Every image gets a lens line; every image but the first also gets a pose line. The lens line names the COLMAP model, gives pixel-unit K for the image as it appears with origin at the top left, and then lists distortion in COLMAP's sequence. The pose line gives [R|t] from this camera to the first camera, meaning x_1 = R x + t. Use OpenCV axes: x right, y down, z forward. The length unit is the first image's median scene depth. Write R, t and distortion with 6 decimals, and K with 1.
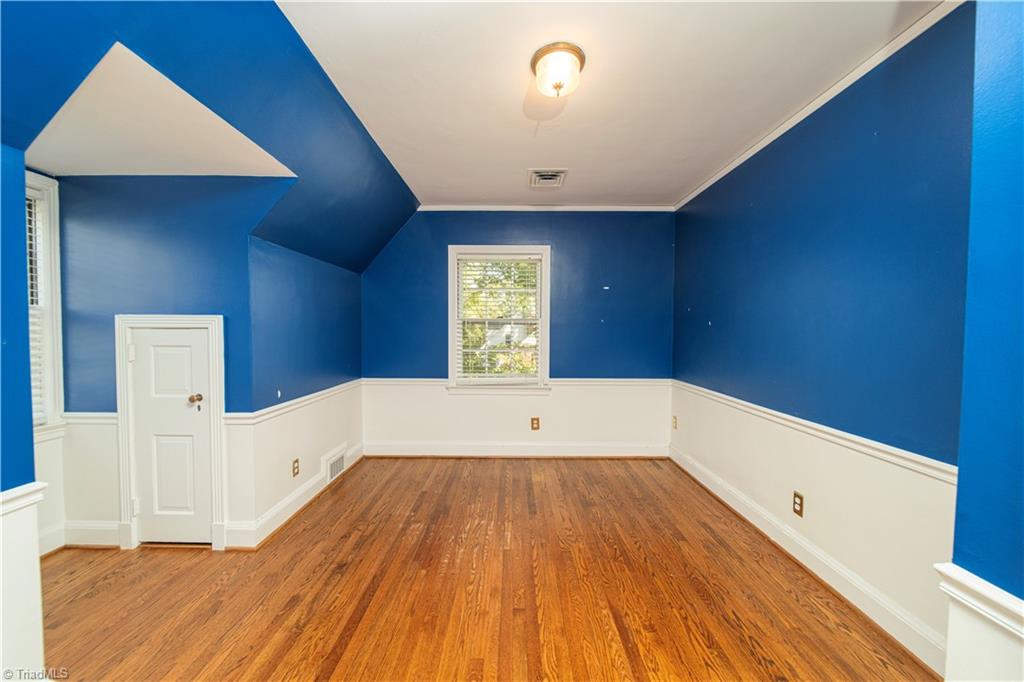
lens RADIAL K [[363.8, 0, 509.2], [0, 363.8, 342.6], [0, 0, 1]] dist [-0.000061, -0.000227]
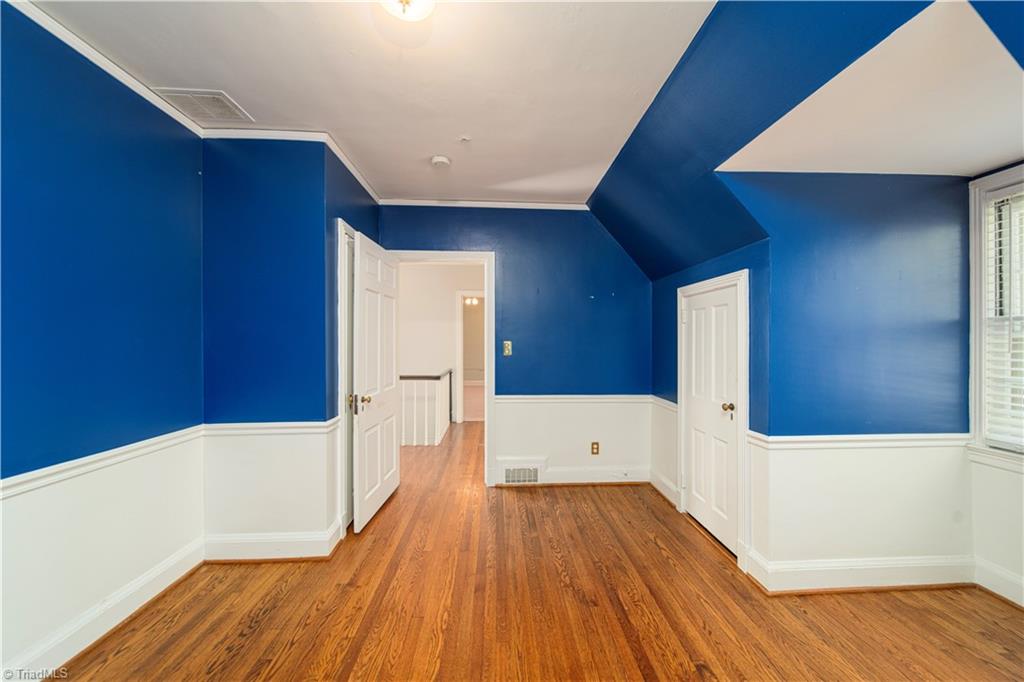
lens RADIAL K [[363.8, 0, 509.2], [0, 363.8, 342.6], [0, 0, 1]] dist [-0.000061, -0.000227]
pose [[-0.998980, -0.005334, -0.044836, -0.051386], [-0.006716, 0.999505, 0.030736, -0.059558], [0.044650, 0.031006, -0.998521, 1.970778]]
